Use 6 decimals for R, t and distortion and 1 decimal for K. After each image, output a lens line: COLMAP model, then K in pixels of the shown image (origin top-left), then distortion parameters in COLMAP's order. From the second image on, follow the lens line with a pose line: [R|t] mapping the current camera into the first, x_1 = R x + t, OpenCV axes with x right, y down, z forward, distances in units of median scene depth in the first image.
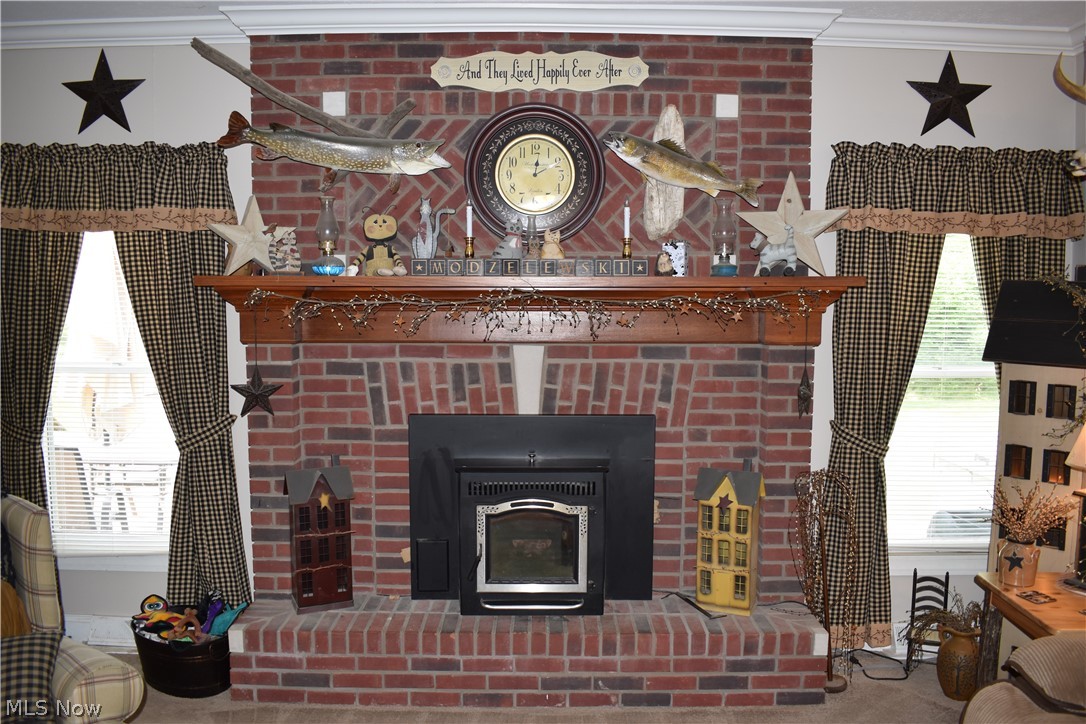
lens RADIAL K [[864.1, 0, 543.0], [0, 864.1, 362.0], [0, 0, 1]] dist [-0.090946, -0.001163]
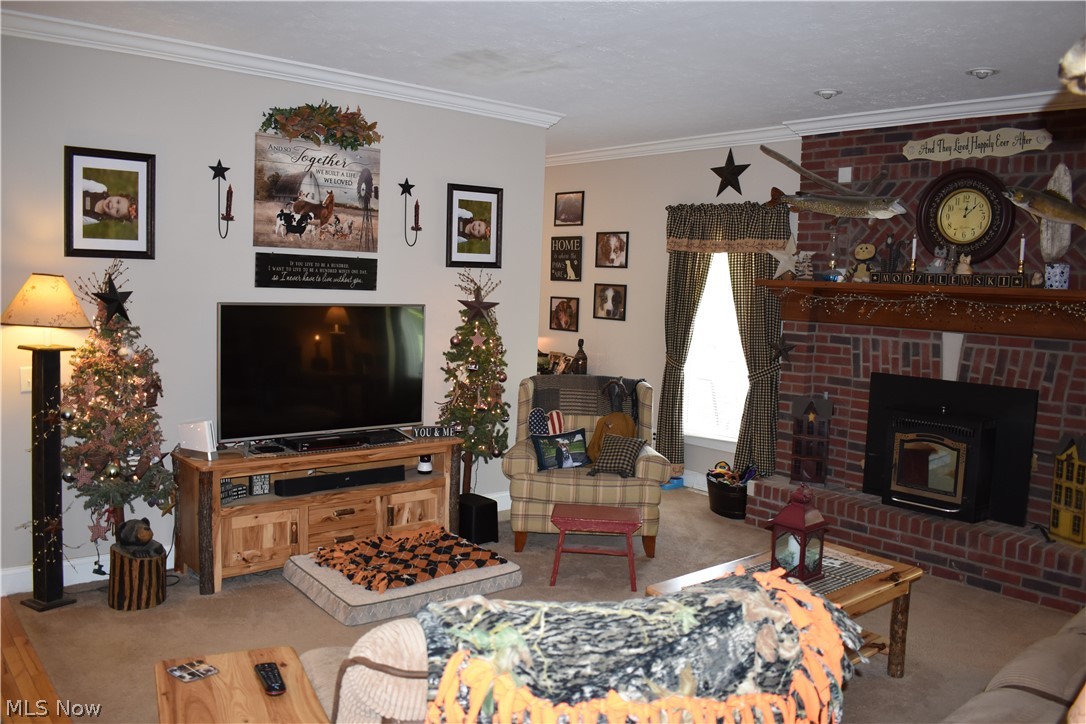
lens RADIAL K [[864.1, 0, 543.0], [0, 864.1, 362.0], [0, 0, 1]] dist [-0.090946, -0.001163]
pose [[0.649837, 0.089159, -0.754826, 0.625516], [-0.096471, 0.994740, 0.034444, 0.047683], [0.753927, 0.050436, 0.655020, -0.460780]]
